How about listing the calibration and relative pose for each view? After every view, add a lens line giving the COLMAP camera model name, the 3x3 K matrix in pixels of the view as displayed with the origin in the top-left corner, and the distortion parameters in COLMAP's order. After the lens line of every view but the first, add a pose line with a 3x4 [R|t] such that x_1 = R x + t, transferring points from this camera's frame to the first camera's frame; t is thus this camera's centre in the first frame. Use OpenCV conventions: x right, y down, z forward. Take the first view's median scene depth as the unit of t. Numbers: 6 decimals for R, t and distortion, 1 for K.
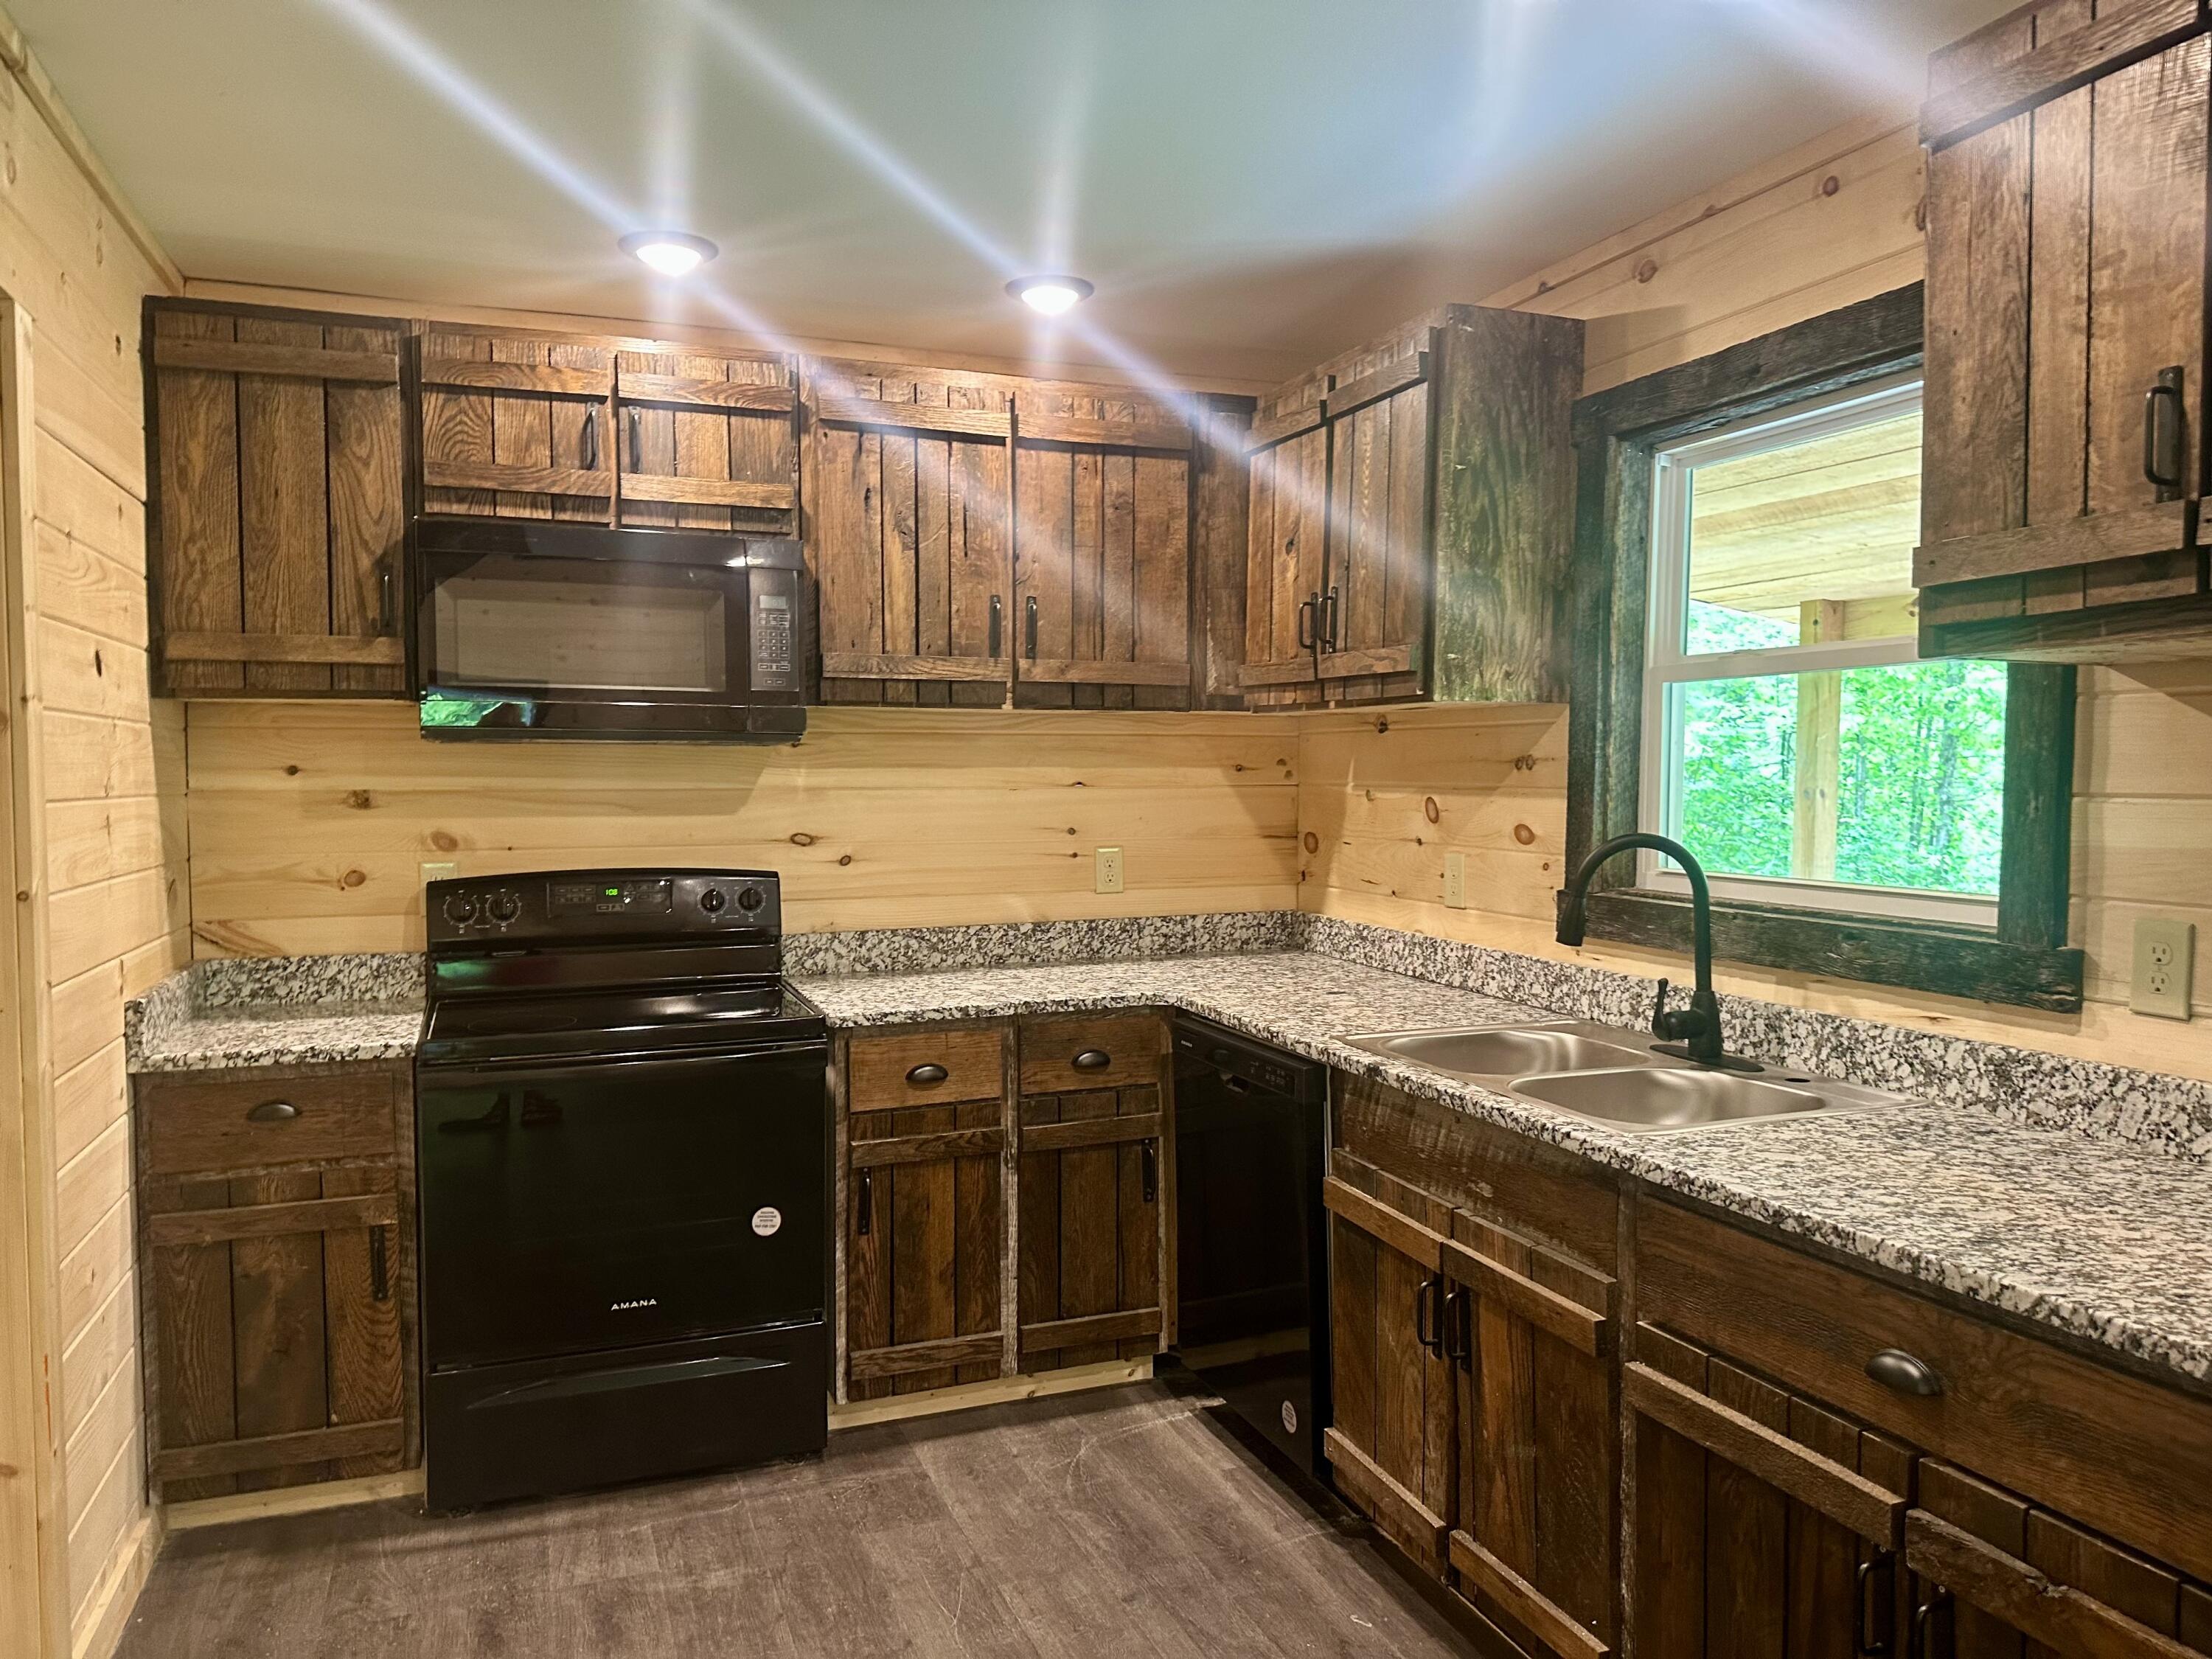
lens RADIAL K [[1559.8, 0, 1106.0], [0, 1559.8, 829.5], [0, 0, 1]] dist [0.095032, -0.130476]
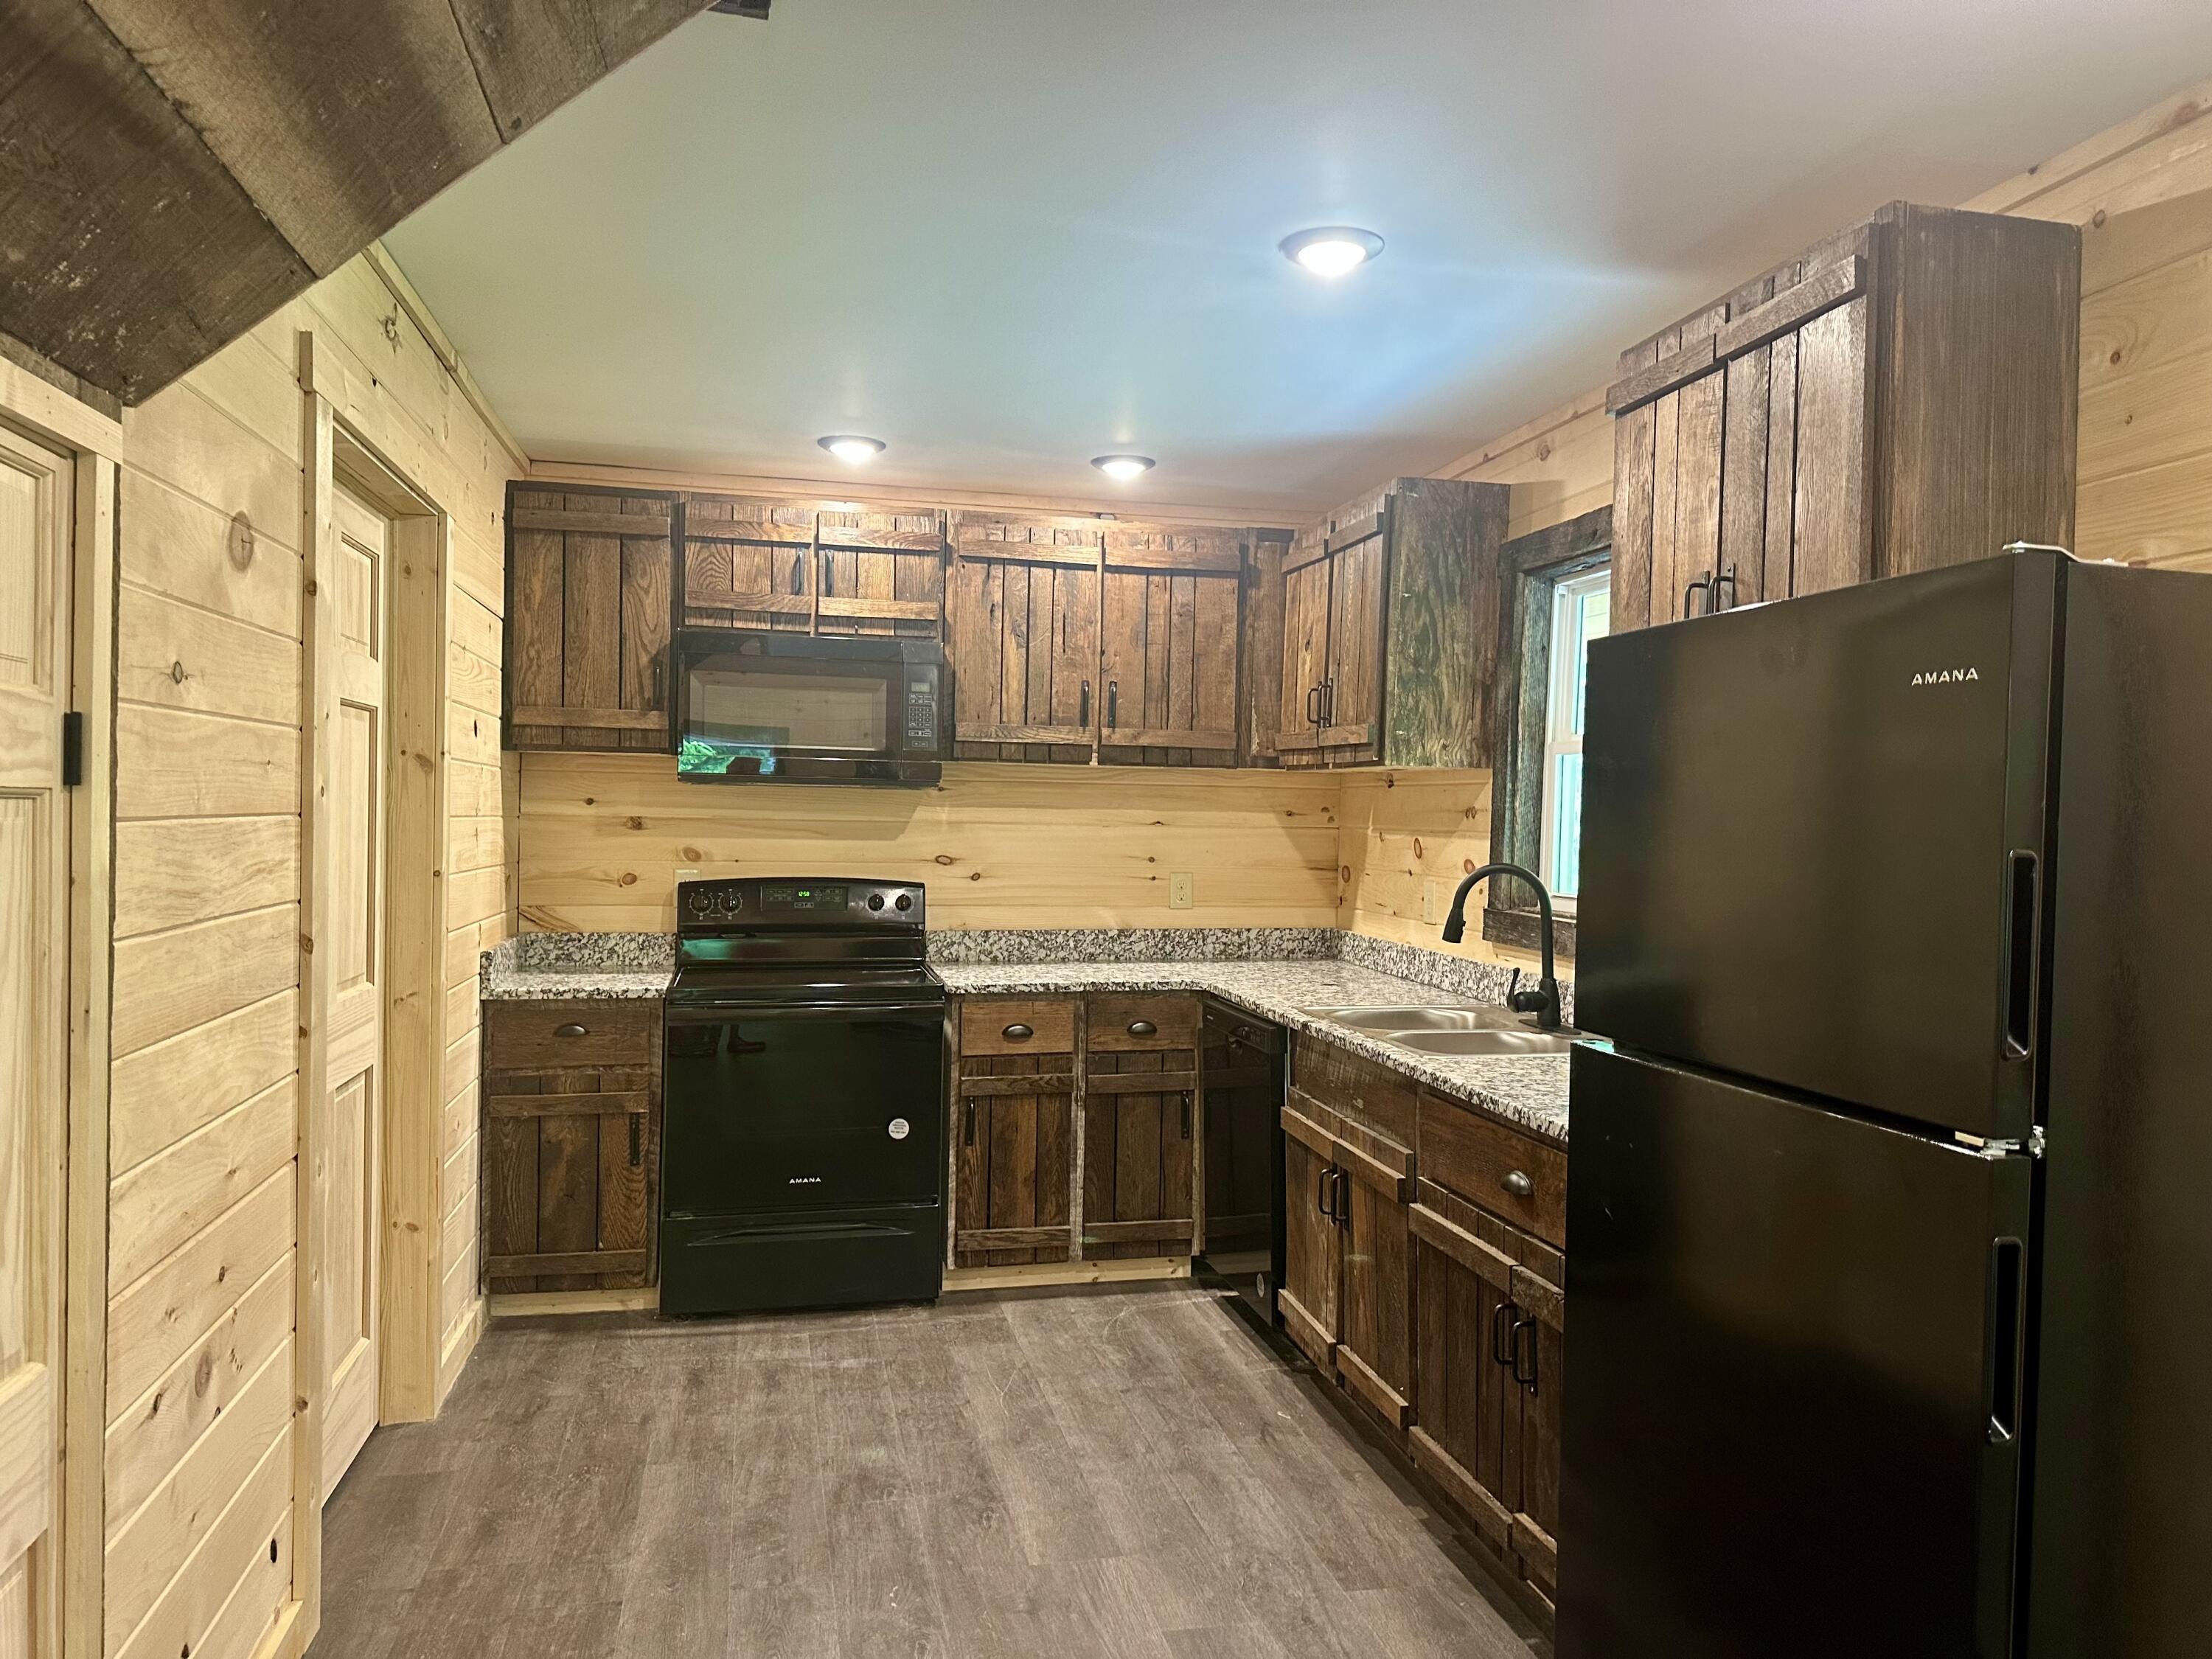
lens RADIAL K [[1519.3, 0, 1113.3], [0, 1519.3, 820.8], [0, 0, 1]] dist [0.093964, 0.001361]
pose [[0.990714, 0.020422, -0.134418, 0.150018], [-0.025211, 0.999103, -0.034018, 0.016348], [0.133602, 0.037091, 0.990341, -0.328912]]
